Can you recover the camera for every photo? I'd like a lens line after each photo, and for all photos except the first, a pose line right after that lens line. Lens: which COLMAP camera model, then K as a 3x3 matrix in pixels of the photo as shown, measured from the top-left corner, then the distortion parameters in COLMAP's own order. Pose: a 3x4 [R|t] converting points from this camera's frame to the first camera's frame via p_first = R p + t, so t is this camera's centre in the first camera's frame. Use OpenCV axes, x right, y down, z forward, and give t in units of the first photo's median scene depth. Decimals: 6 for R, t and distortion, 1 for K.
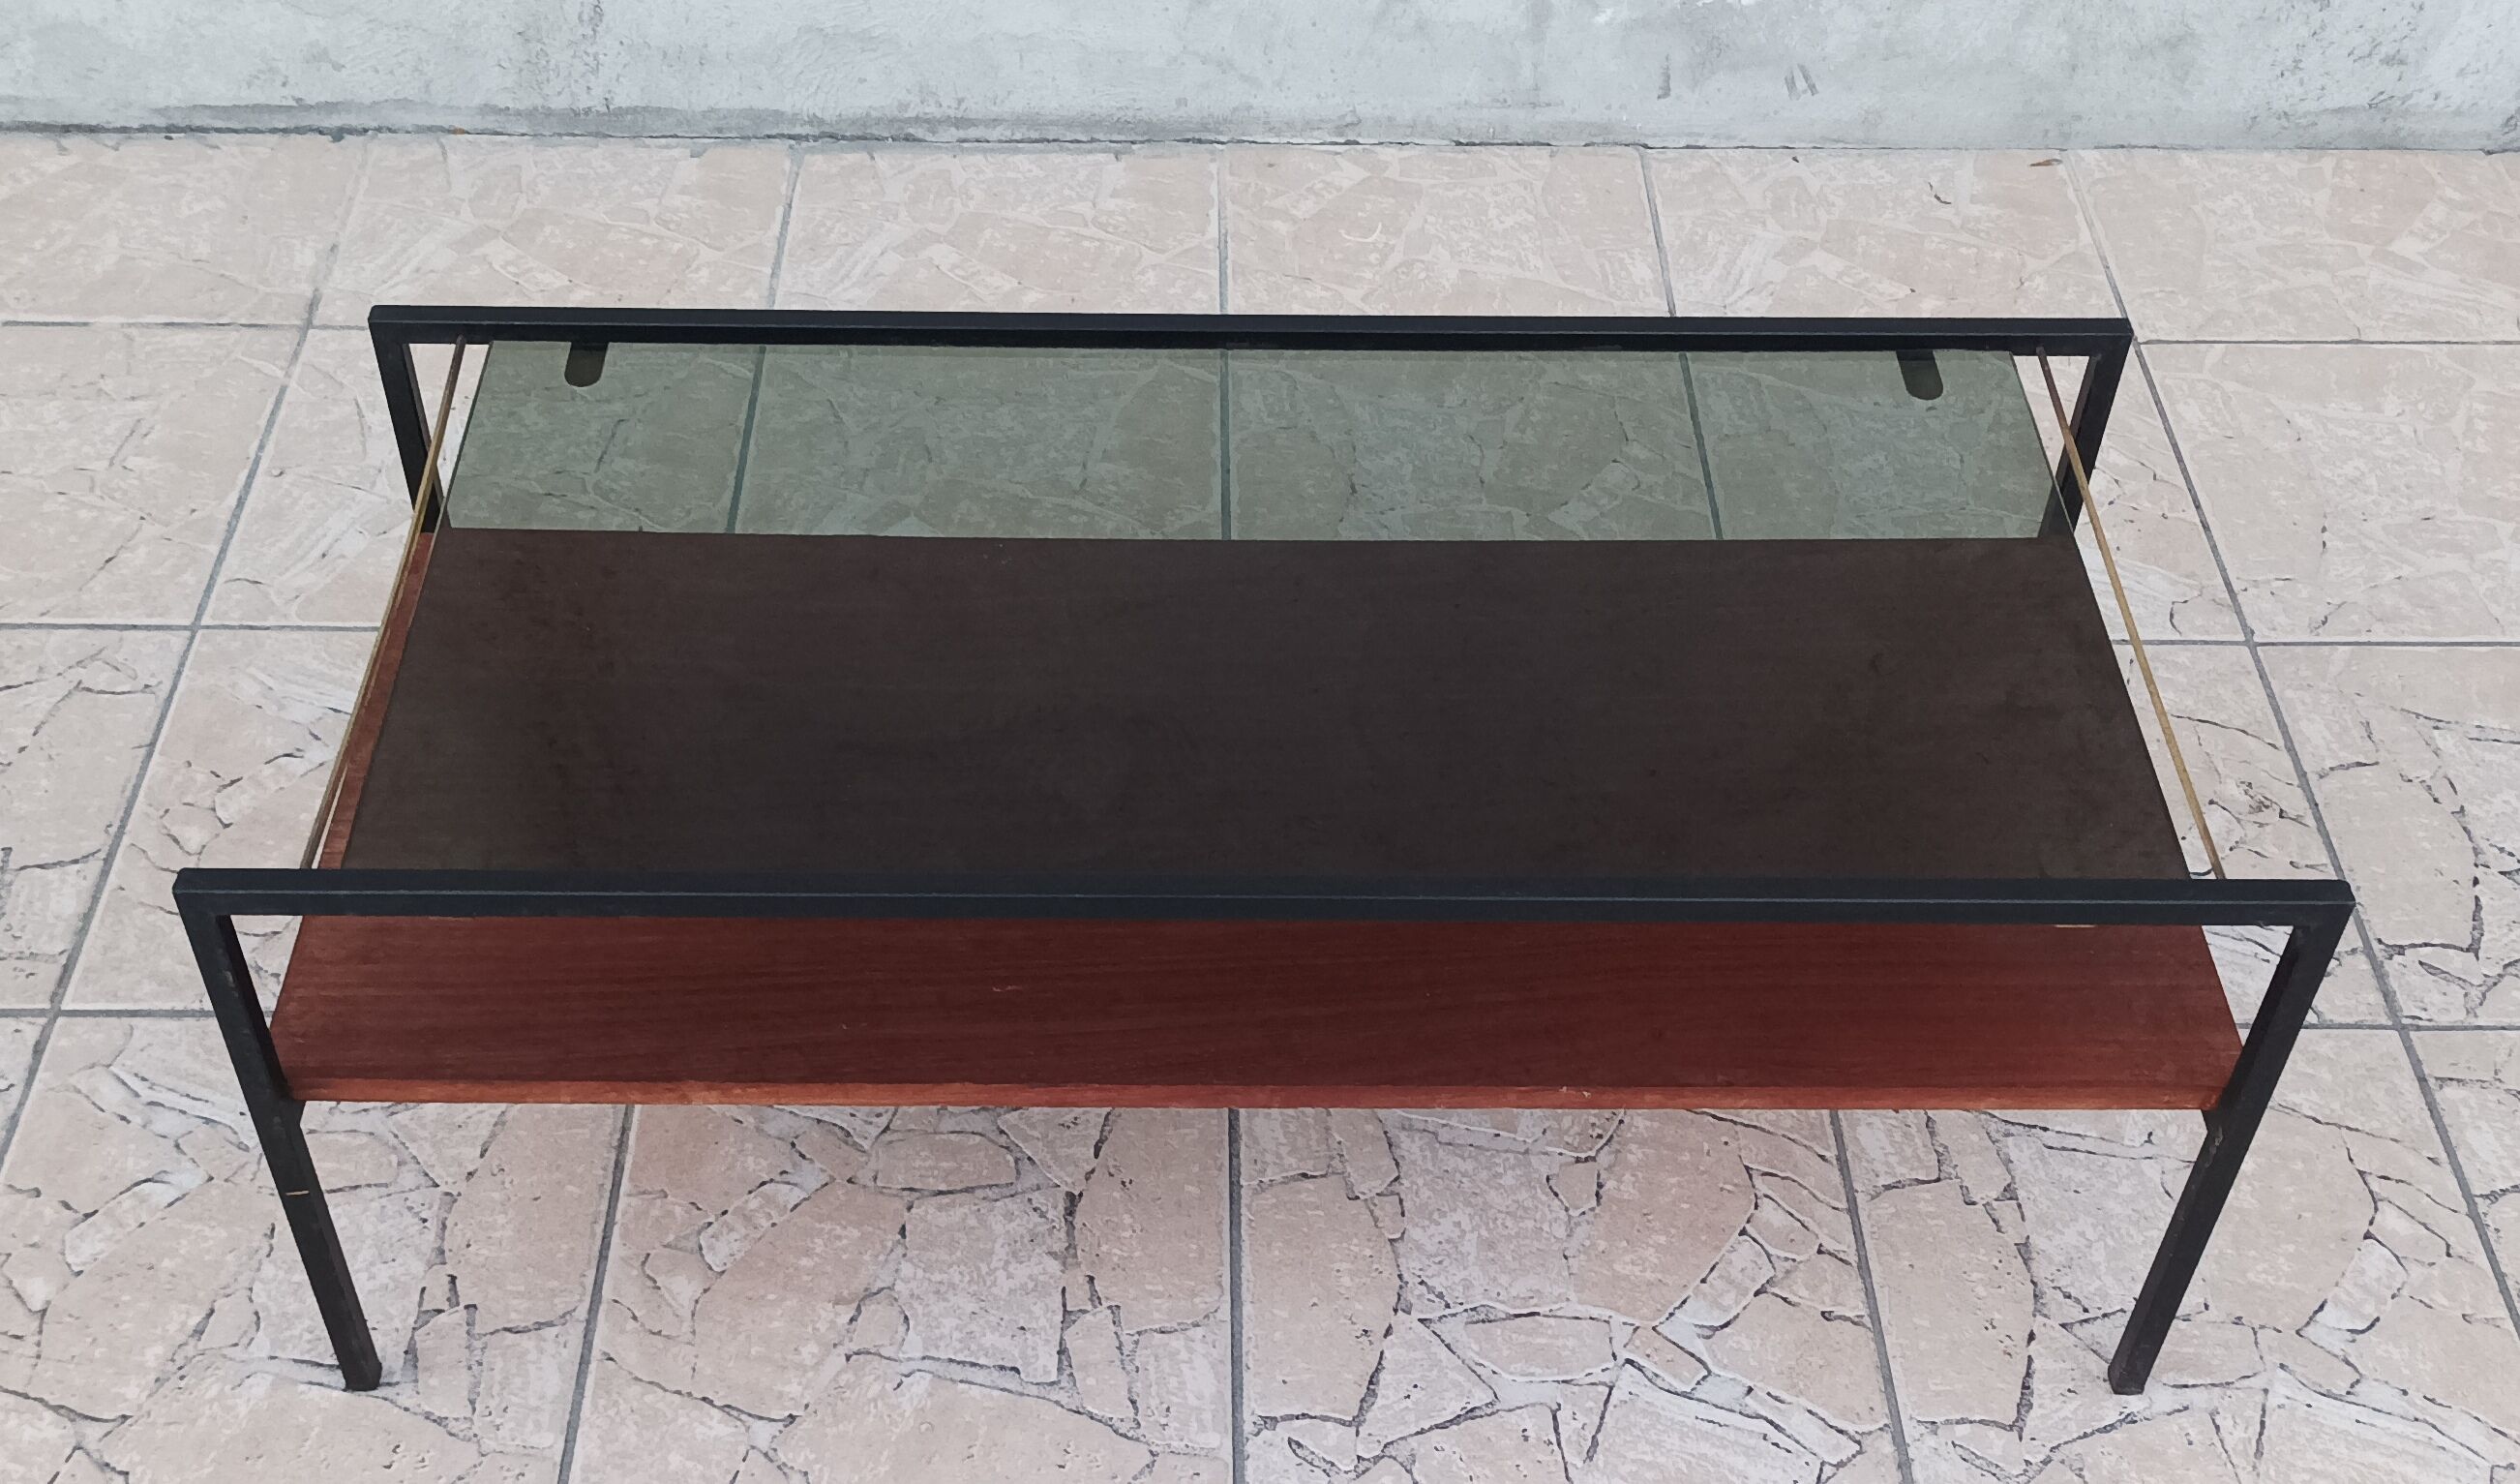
lens RADIAL K [[2787.3, 0, 1224.0], [0, 2787.3, 879.6], [0, 0, 1]] dist [0.027200, 0.000000]
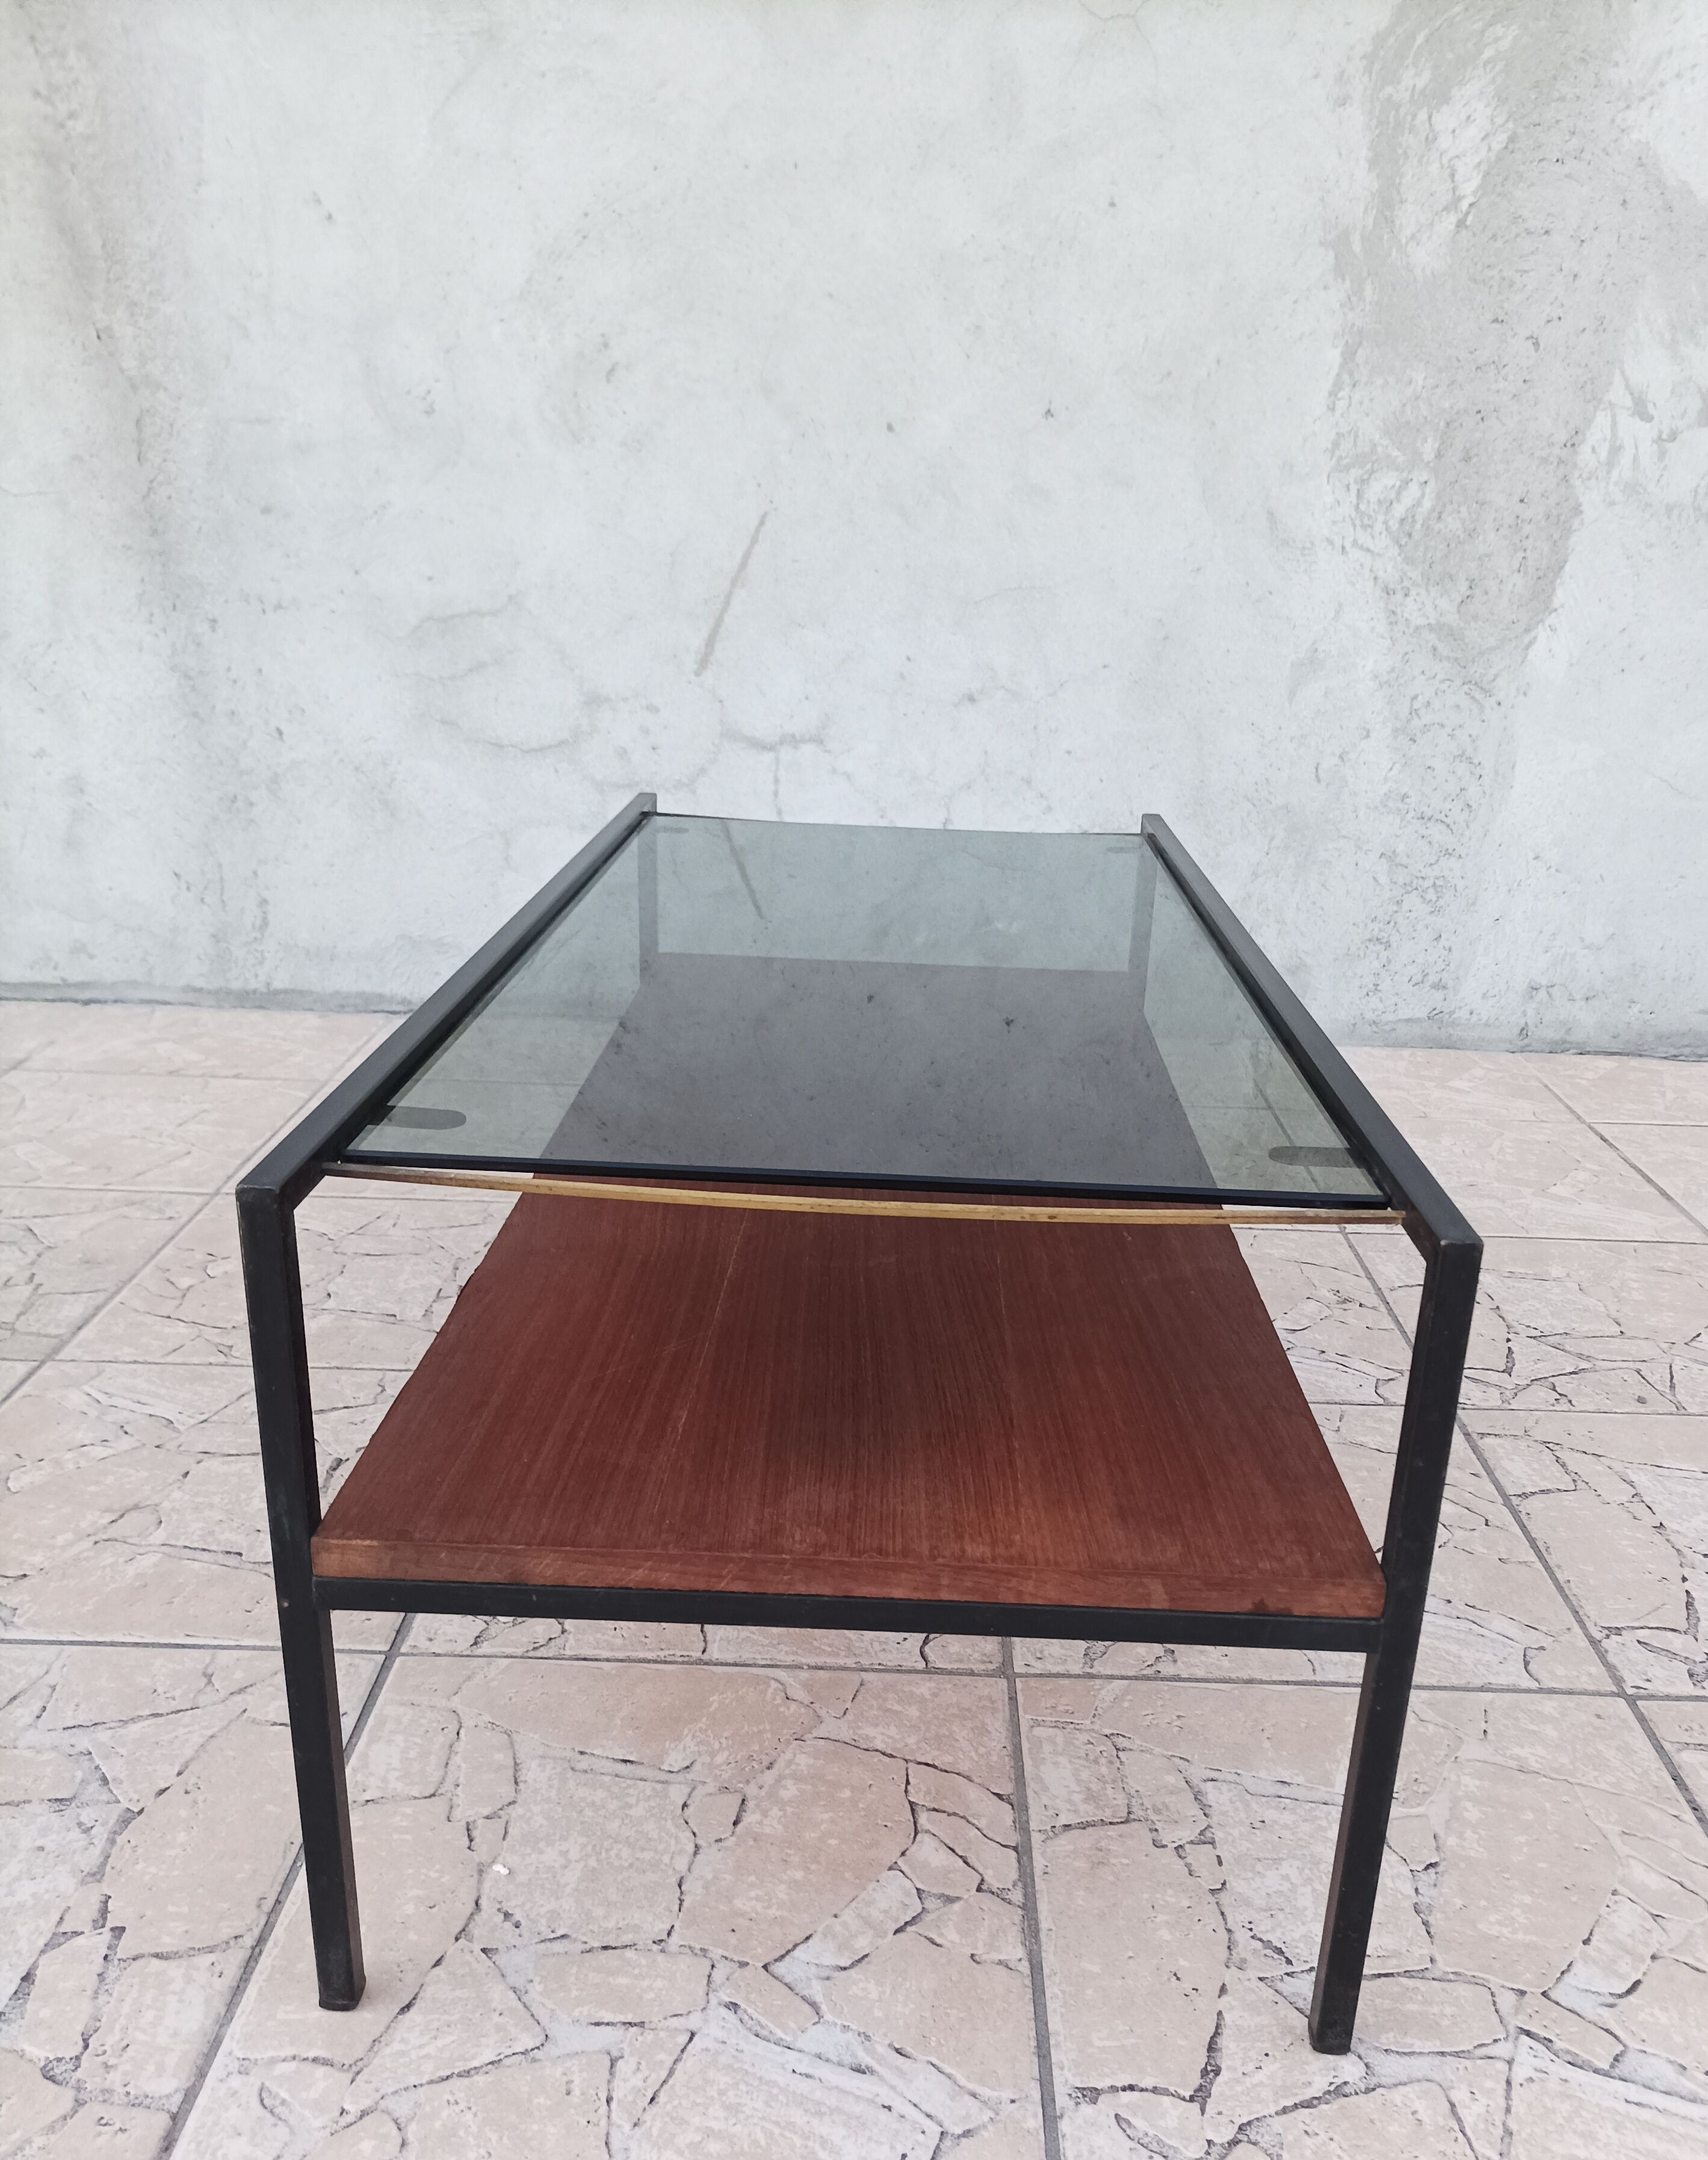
lens RADIAL K [[1744.0, 0, 897.6], [0, 1744.0, 1212.7], [0, 0, 1]] dist [0.016927, -0.006055]
pose [[0.999744, 0.022547, 0.002094, 0.182041], [-0.019754, 0.913597, -0.406142, 0.318655], [-0.011070, 0.405996, 0.913808, 0.270822]]
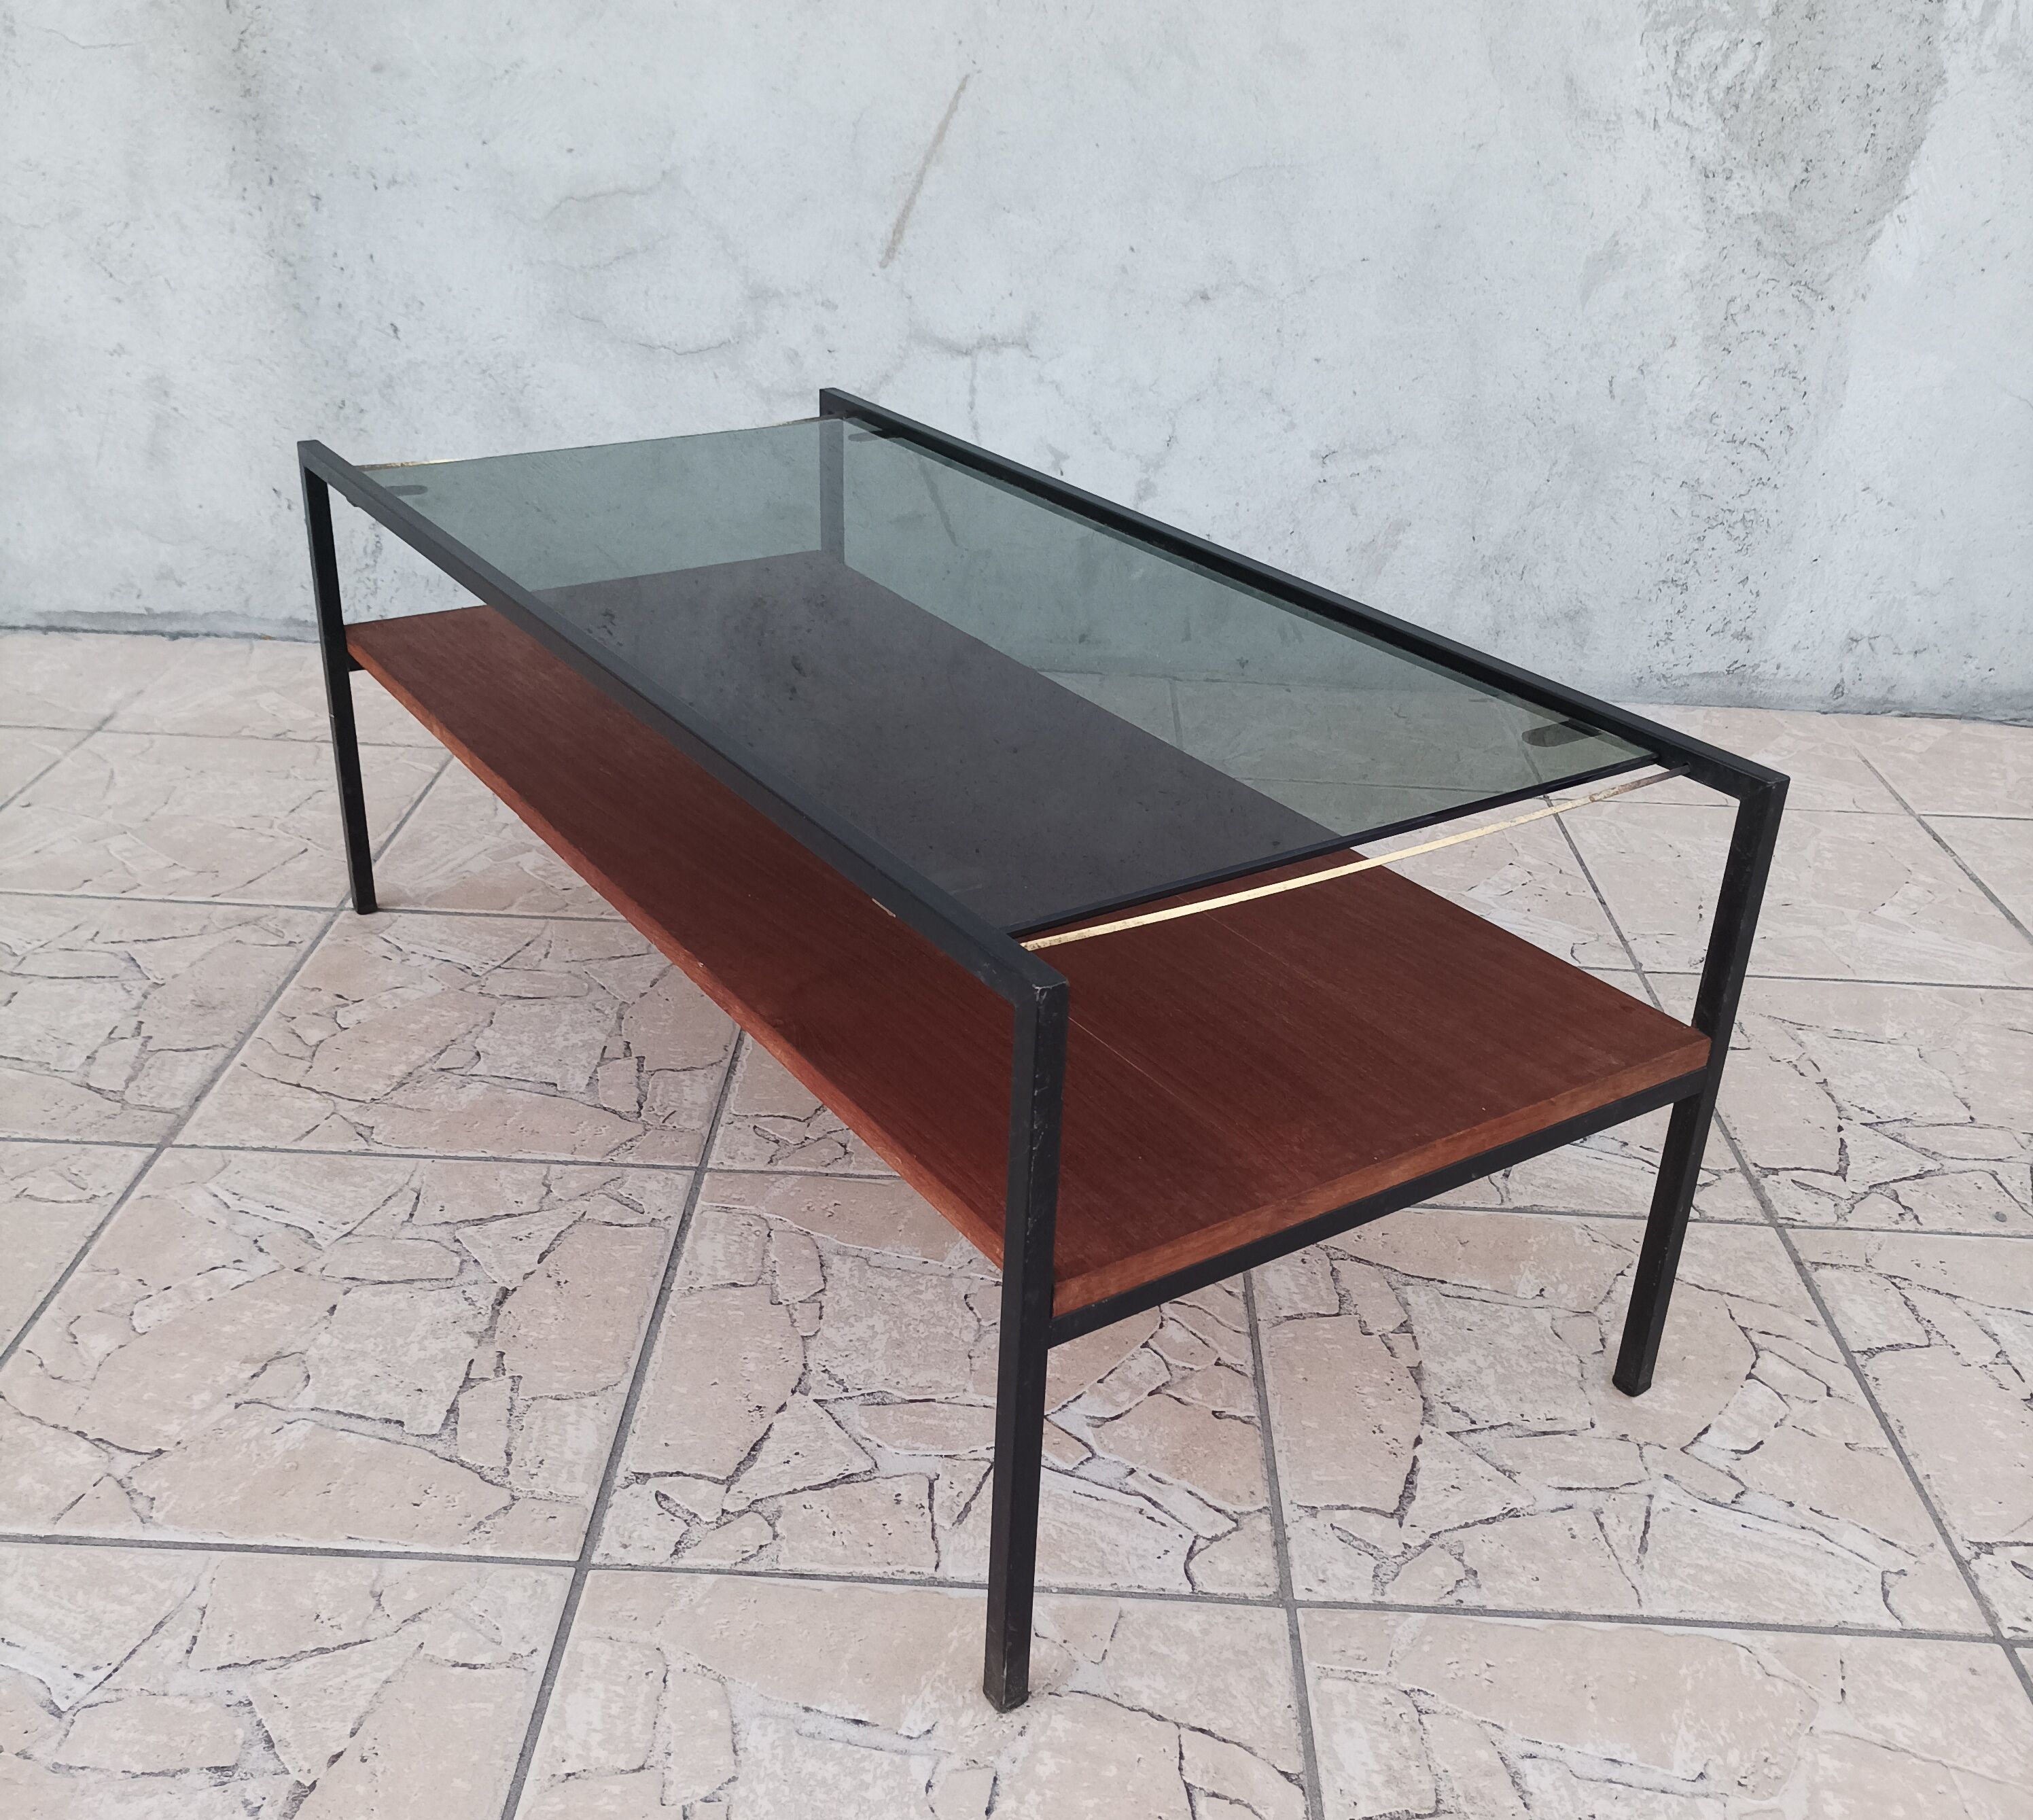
lens RADIAL K [[1969.1, 0, 1016.3], [0, 1969.1, 900.6], [0, 0, 1]] dist [0.015770, 0.000000]
pose [[0.999219, 0.037006, -0.013858, 0.142363], [-0.039509, 0.941766, -0.333940, 0.216663], [0.000693, 0.334227, 0.942492, 0.256429]]
